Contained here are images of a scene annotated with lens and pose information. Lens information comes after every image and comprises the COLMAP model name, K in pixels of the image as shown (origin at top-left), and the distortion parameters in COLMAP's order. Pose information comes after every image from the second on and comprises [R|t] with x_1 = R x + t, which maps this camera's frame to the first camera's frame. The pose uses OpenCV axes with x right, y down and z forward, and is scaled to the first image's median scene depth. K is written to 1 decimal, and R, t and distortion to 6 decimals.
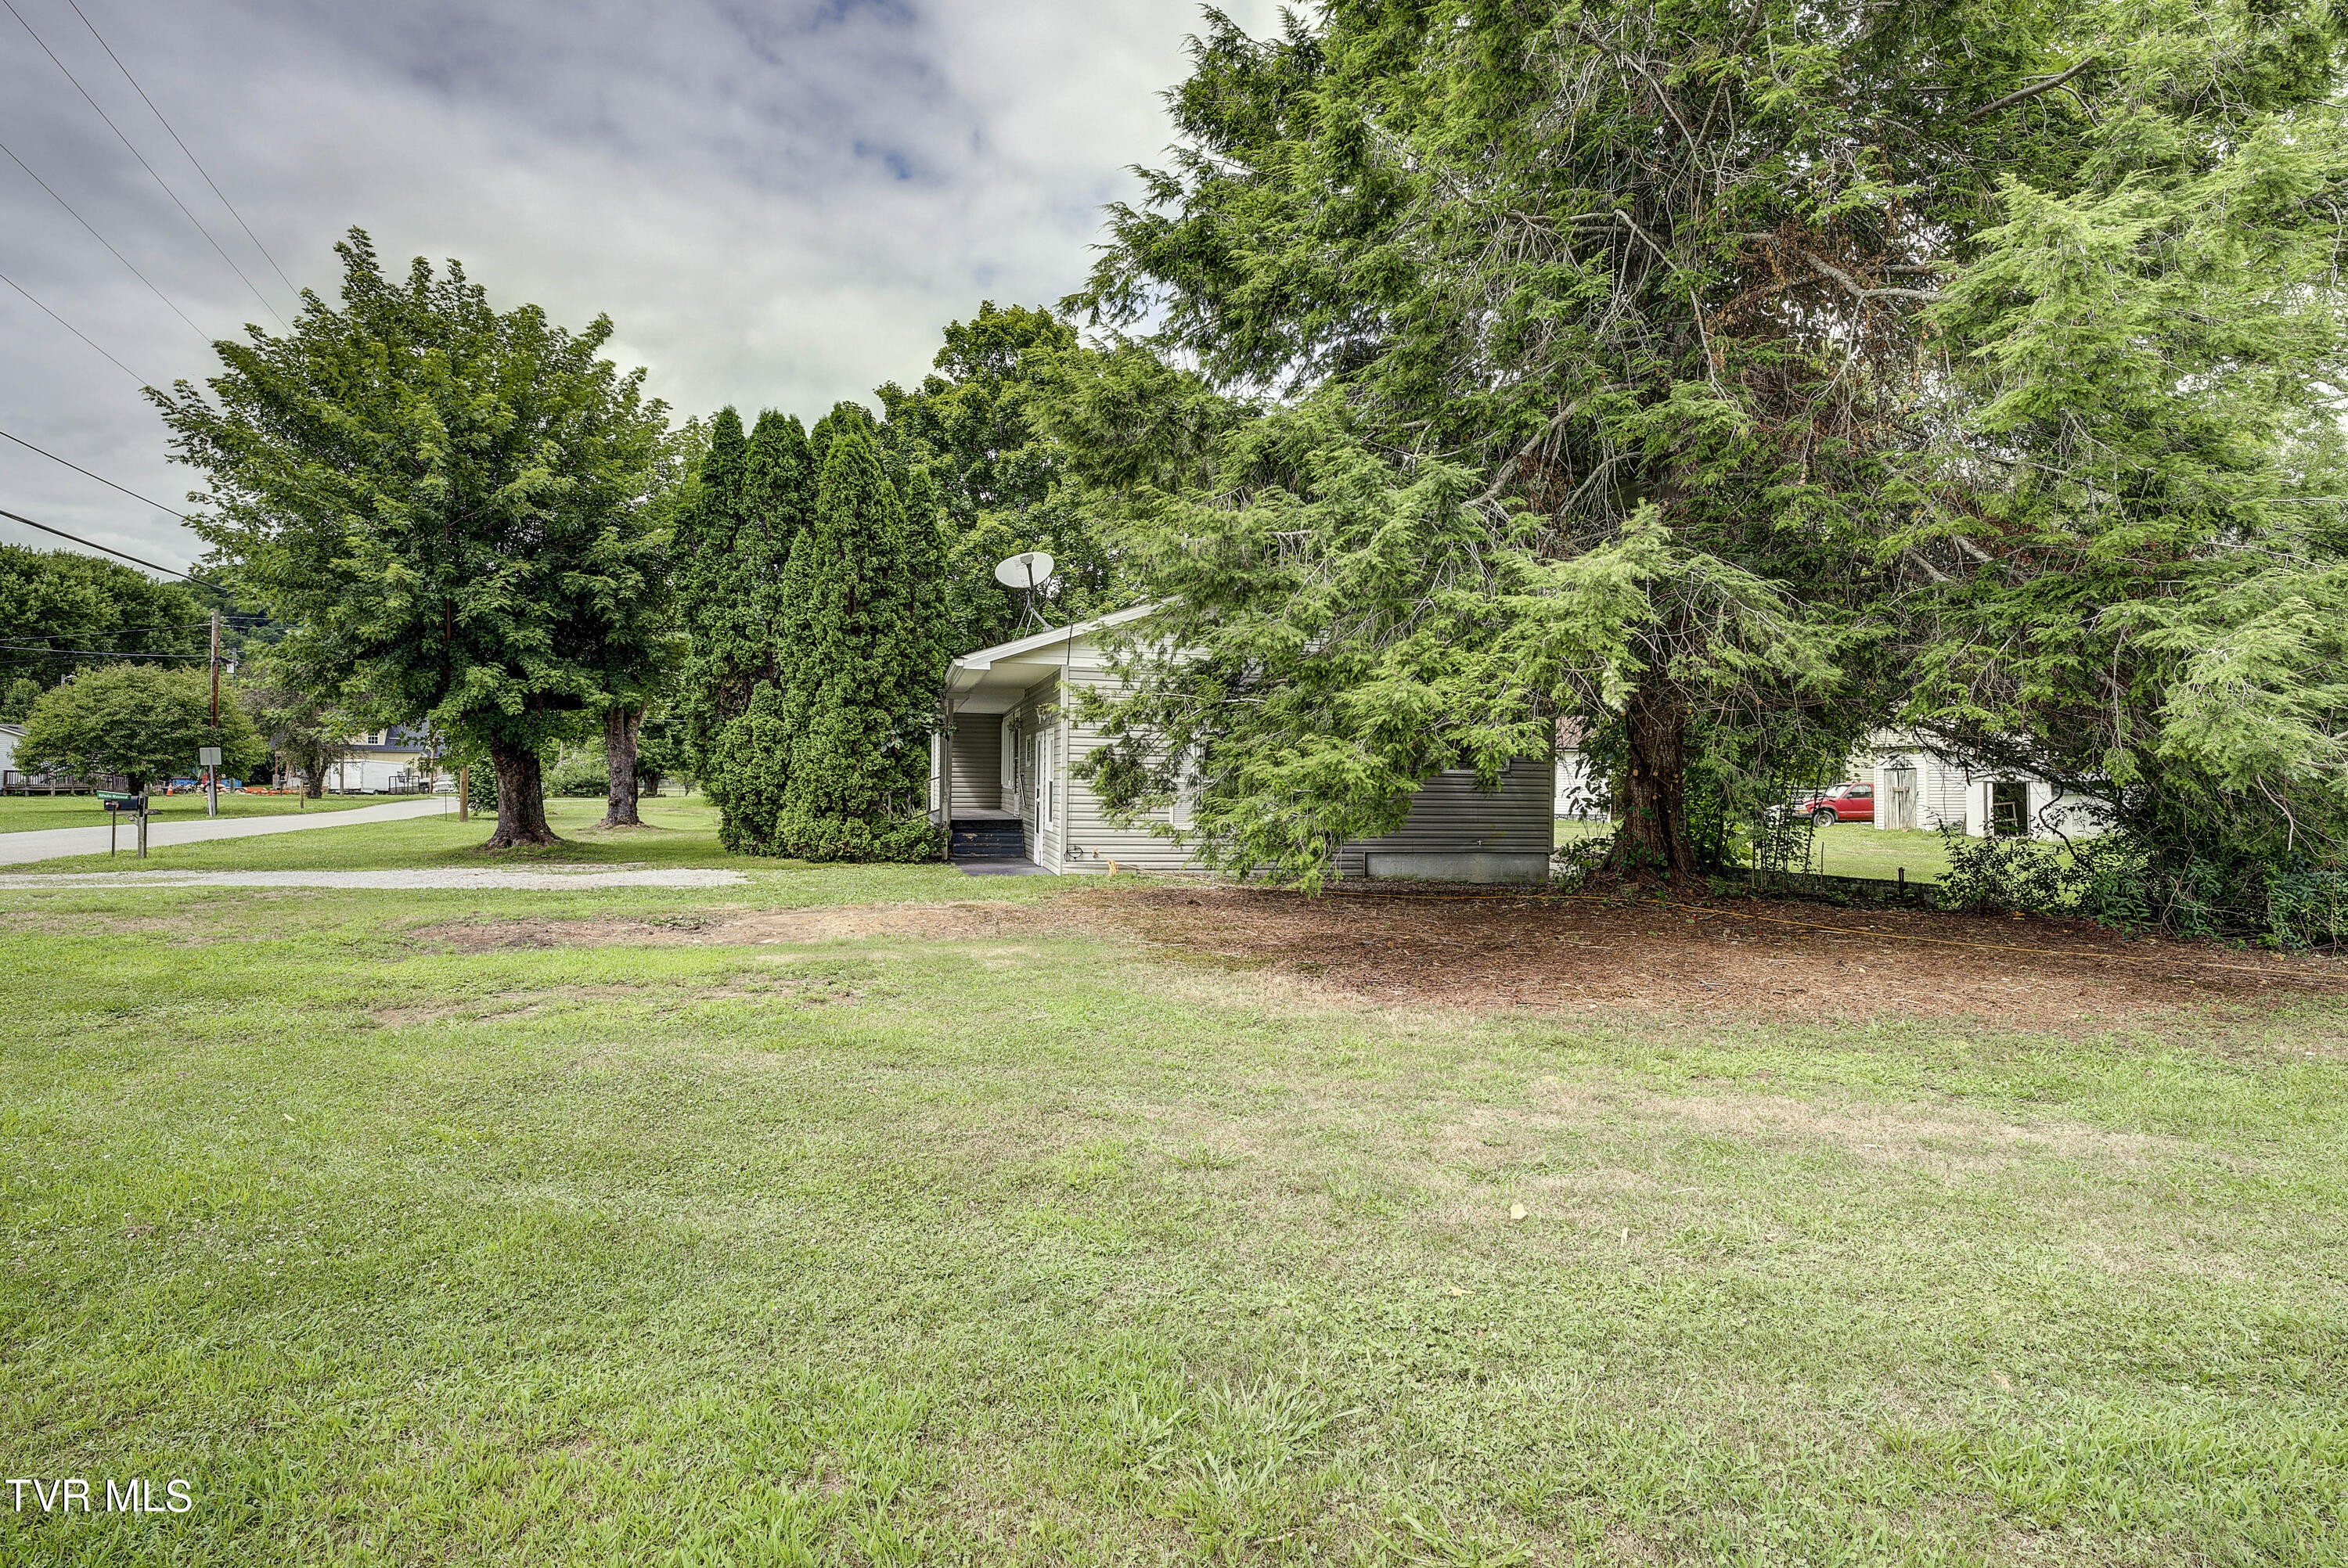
lens RADIAL K [[1245.5, 0, 1178.6], [0, 1245.5, 781.9], [0, 0, 1]] dist [-0.001324, 0.000310]
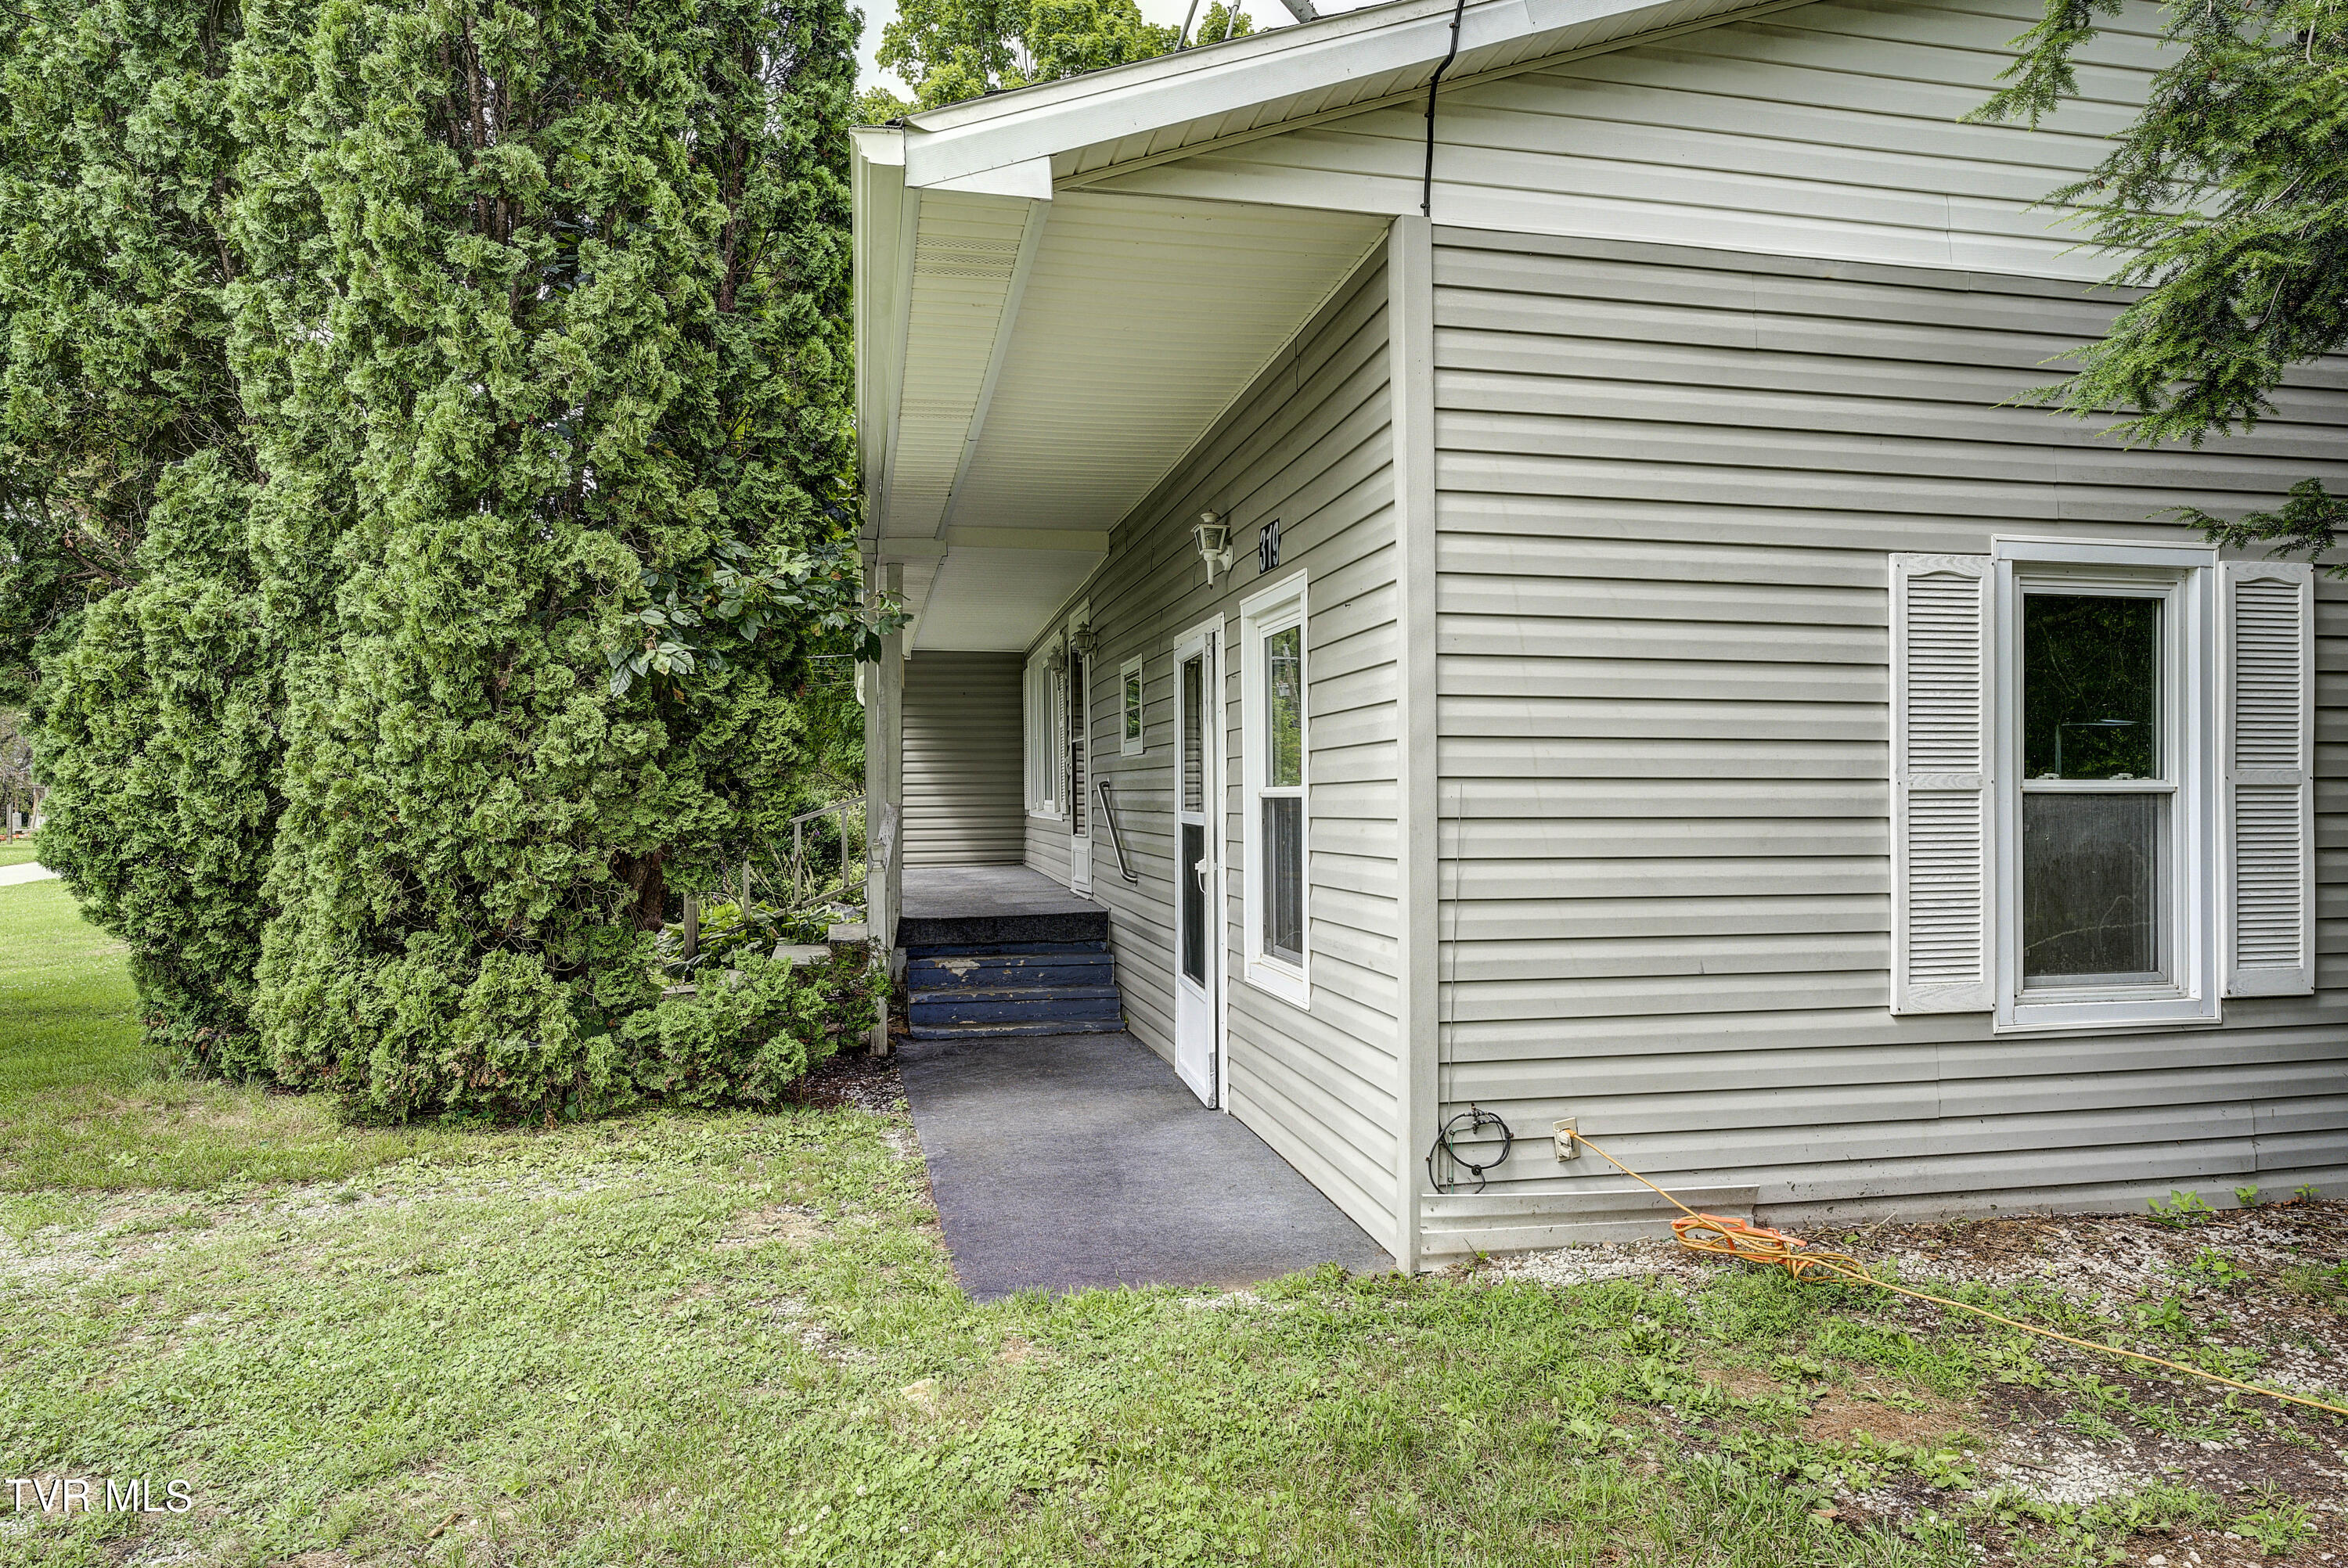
lens RADIAL K [[1411.1, 0, 1170.7], [0, 1411.1, 791.0], [0, 0, 1]] dist [0.014998, 0.000141]
pose [[0.999722, -0.018611, -0.014471, -0.117359], [0.018493, 0.999795, -0.008210, 0.000135], [0.014621, 0.007940, 0.999862, 0.702689]]
